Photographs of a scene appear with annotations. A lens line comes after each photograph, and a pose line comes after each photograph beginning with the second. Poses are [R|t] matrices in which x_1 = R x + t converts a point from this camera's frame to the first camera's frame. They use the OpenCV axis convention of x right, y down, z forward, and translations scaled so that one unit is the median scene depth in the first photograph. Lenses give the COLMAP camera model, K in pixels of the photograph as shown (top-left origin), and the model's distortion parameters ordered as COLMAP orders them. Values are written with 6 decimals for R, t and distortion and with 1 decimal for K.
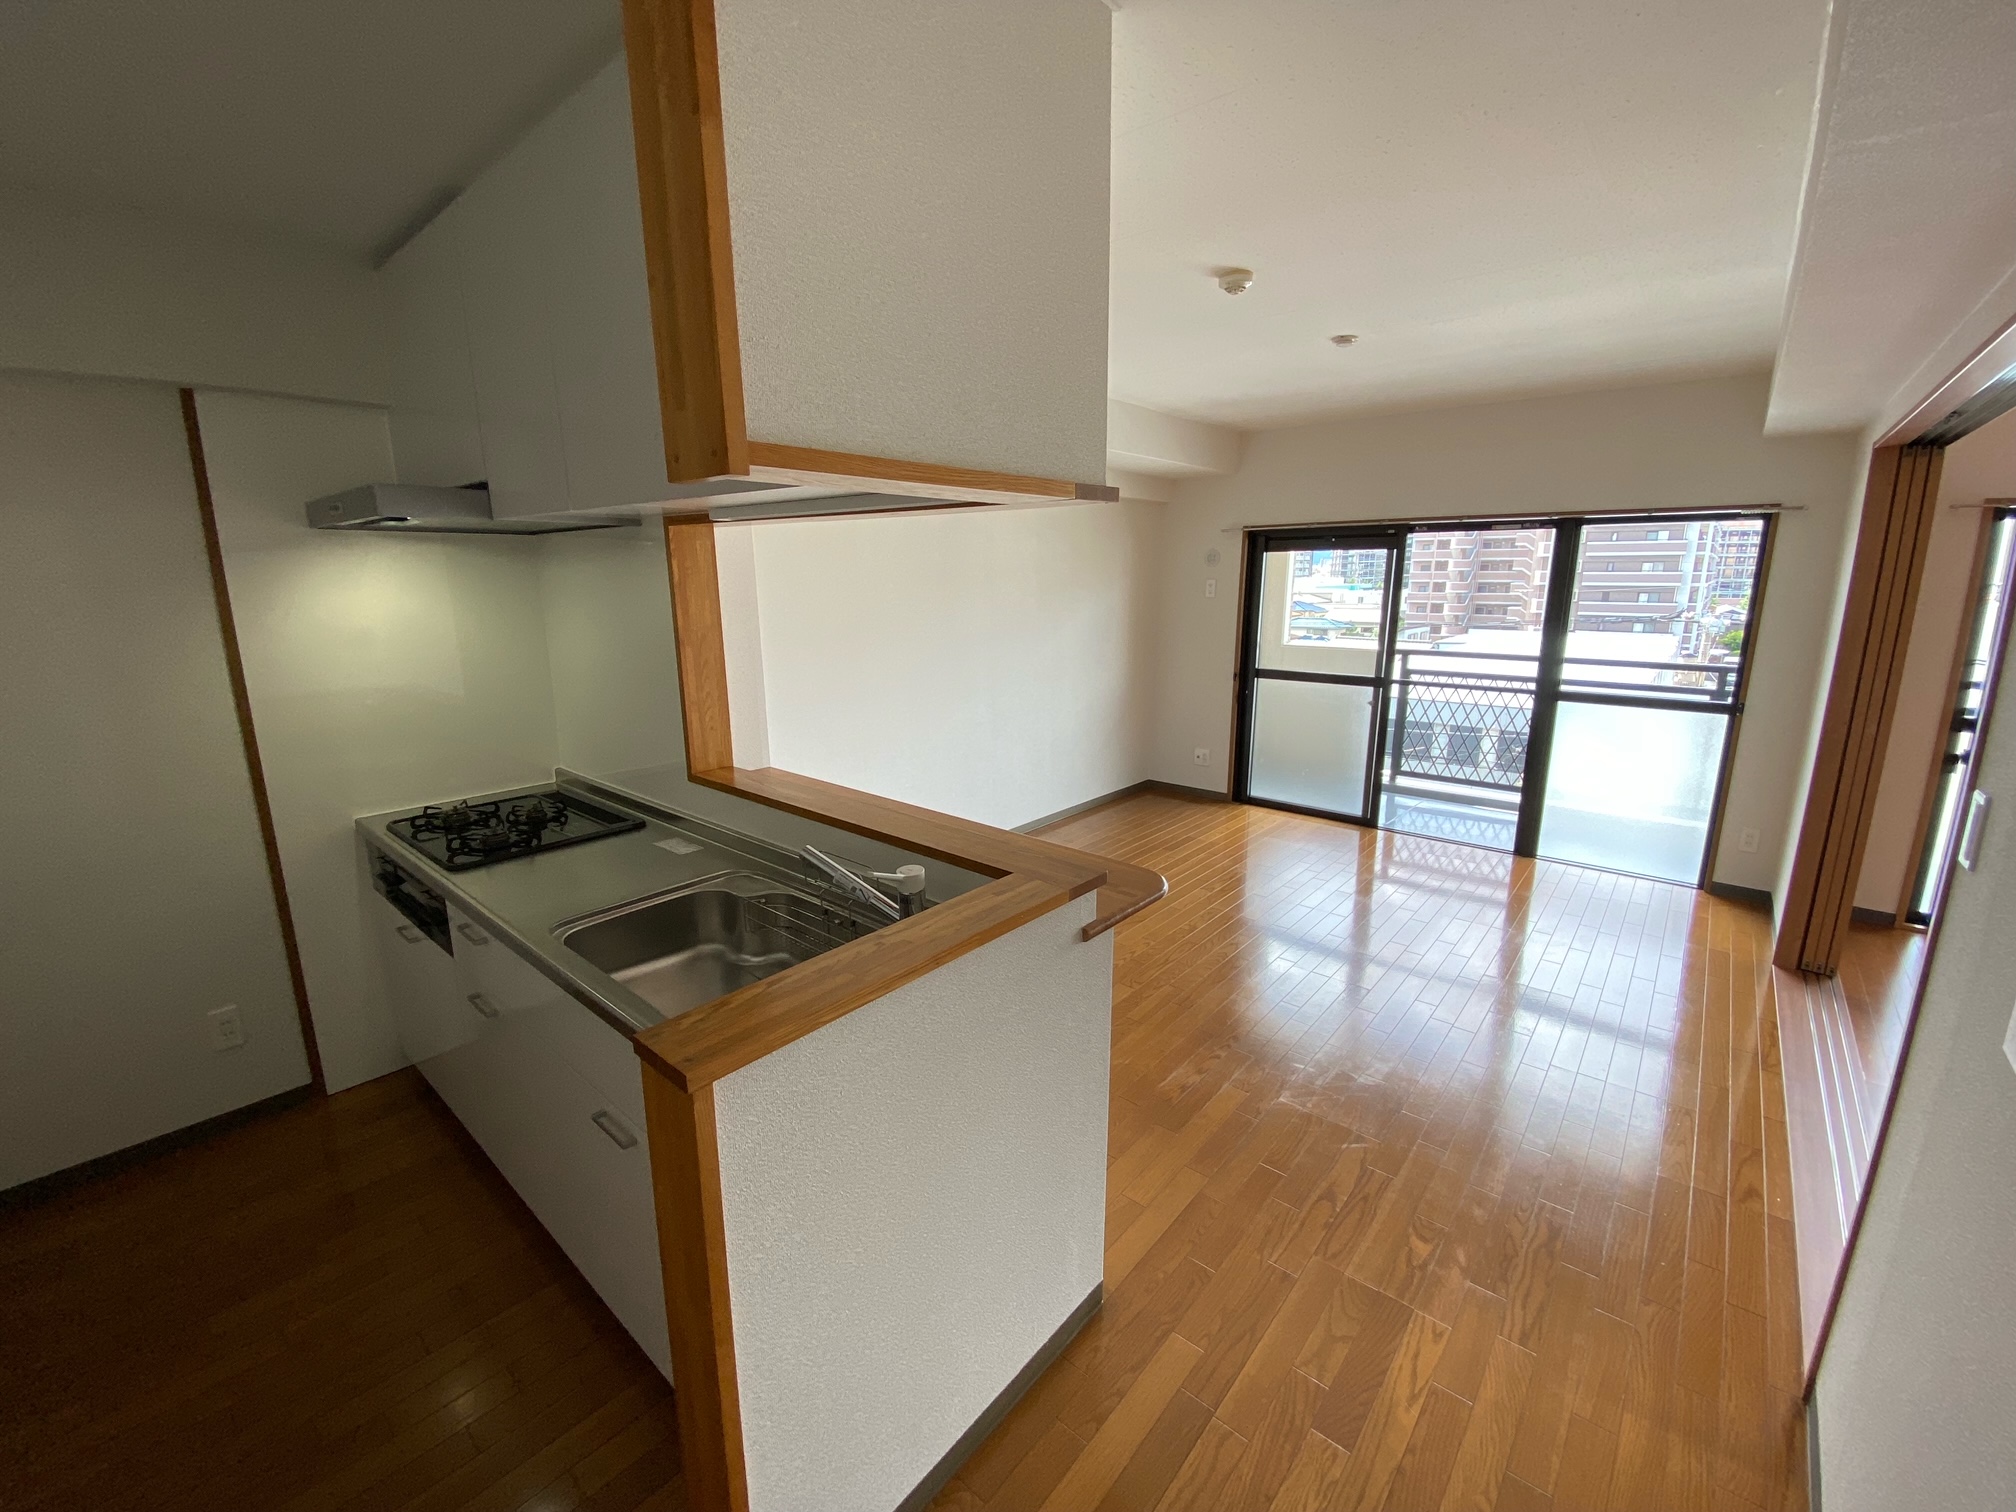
lens RADIAL K [[824.9, 0, 1008.0], [0, 824.9, 756.0], [0, 0, 1]] dist [-0.010988, -0.000127]
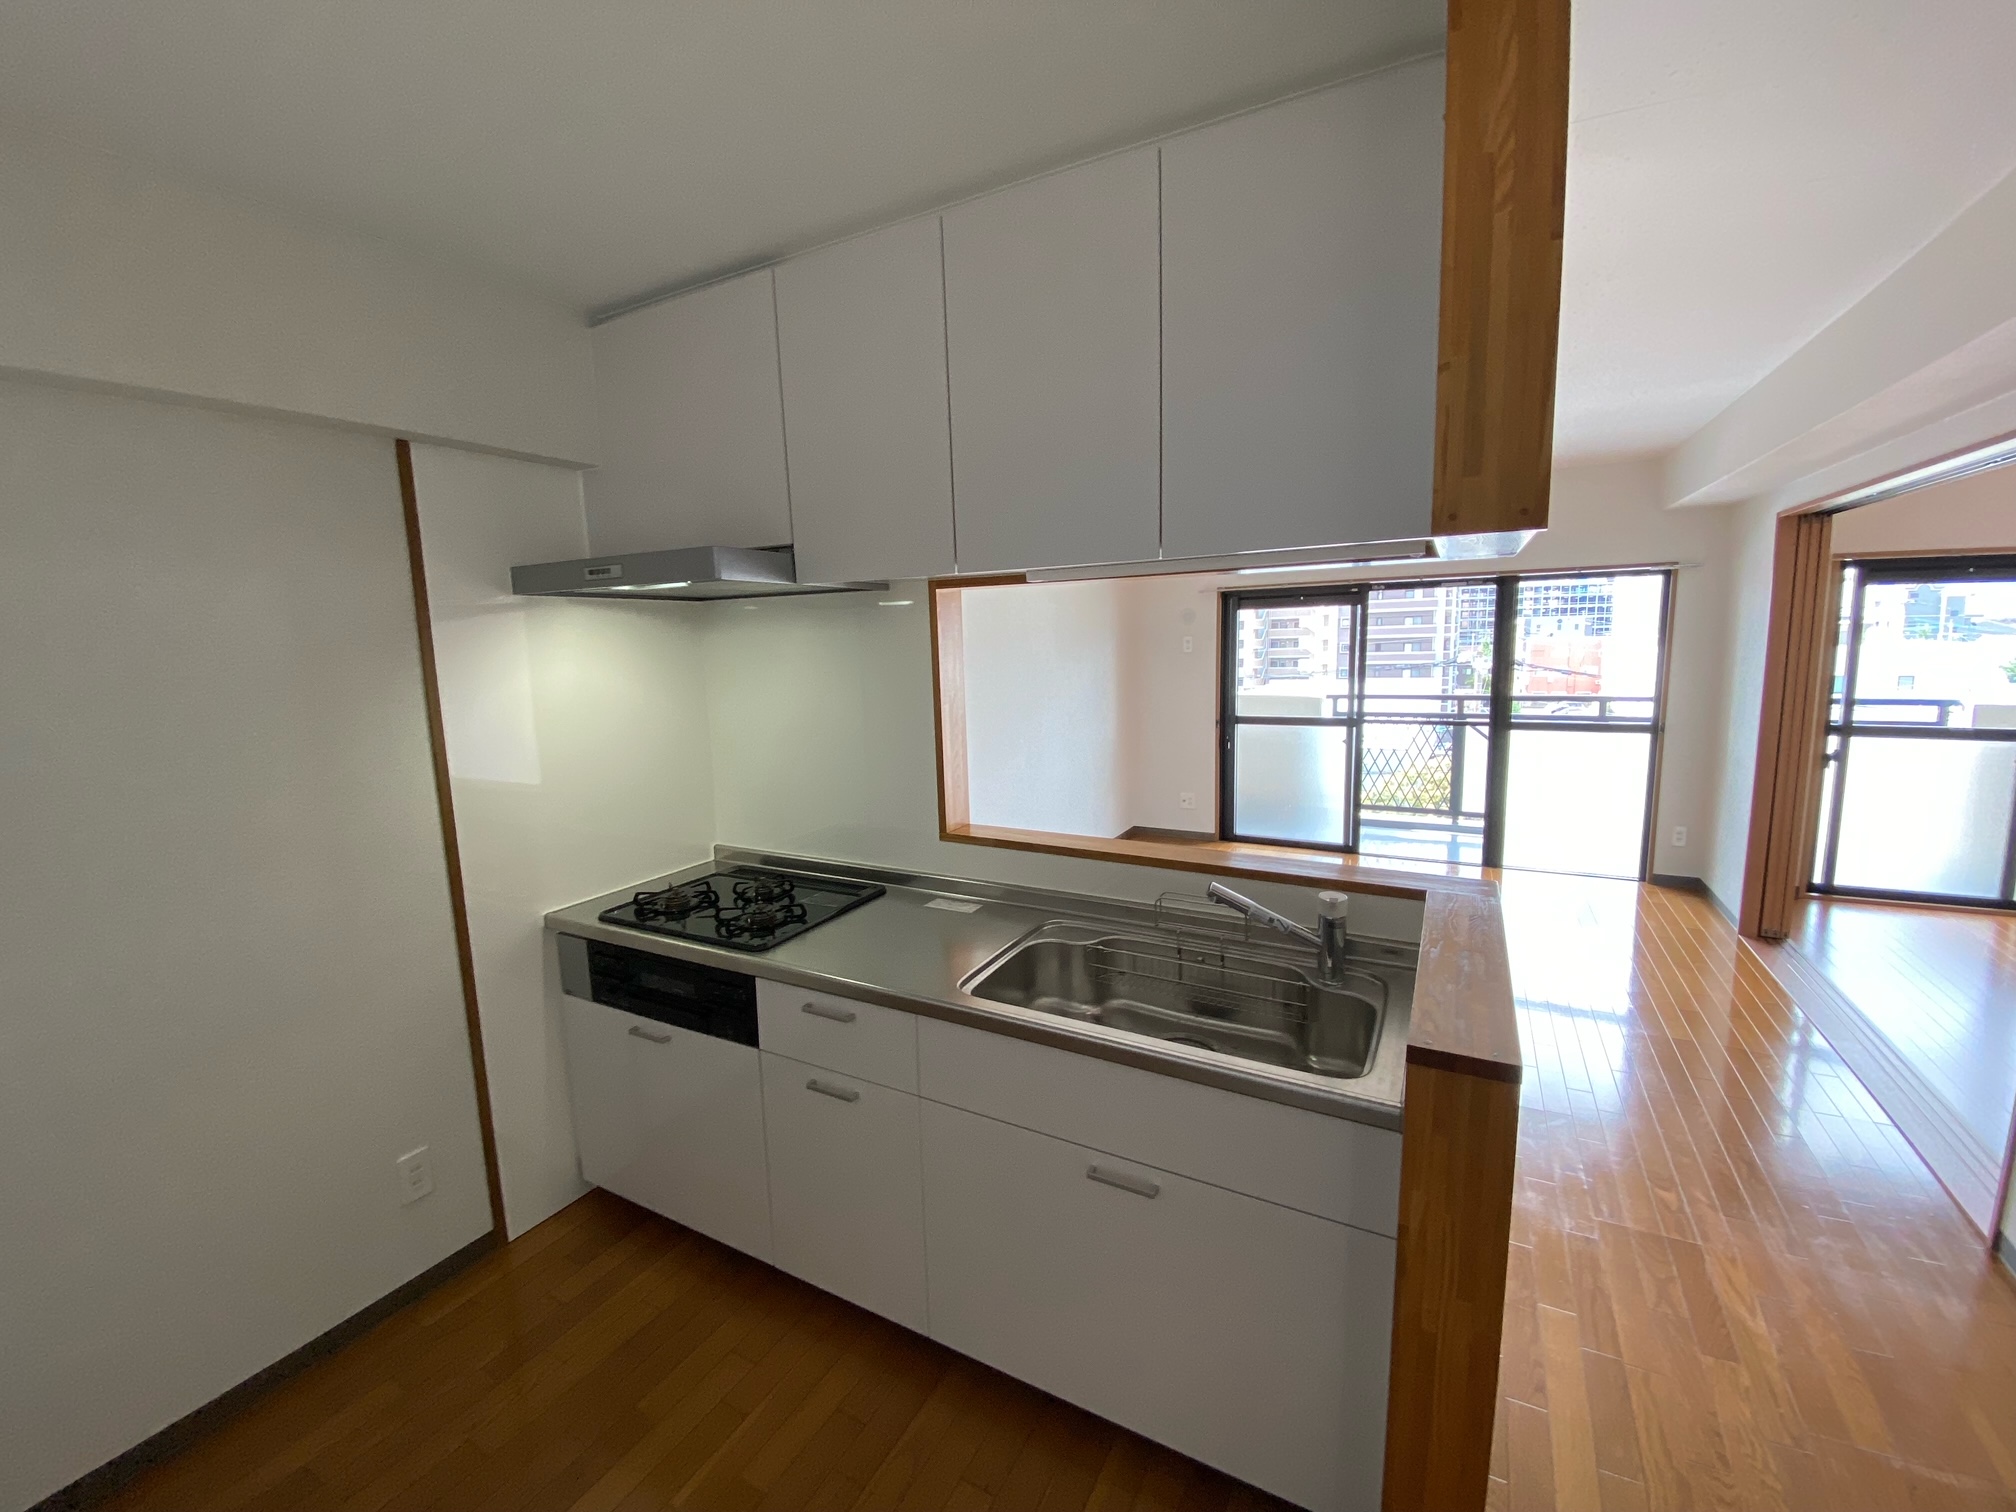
lens RADIAL K [[825.6, 0, 1008.0], [0, 825.6, 756.0], [0, 0, 1]] dist [-0.000288, -0.000206]
pose [[0.976951, -0.053495, 0.206653, -0.285792], [0.069426, 0.995084, -0.070622, 0.002677], [-0.201859, 0.083341, 0.975862, 0.003539]]
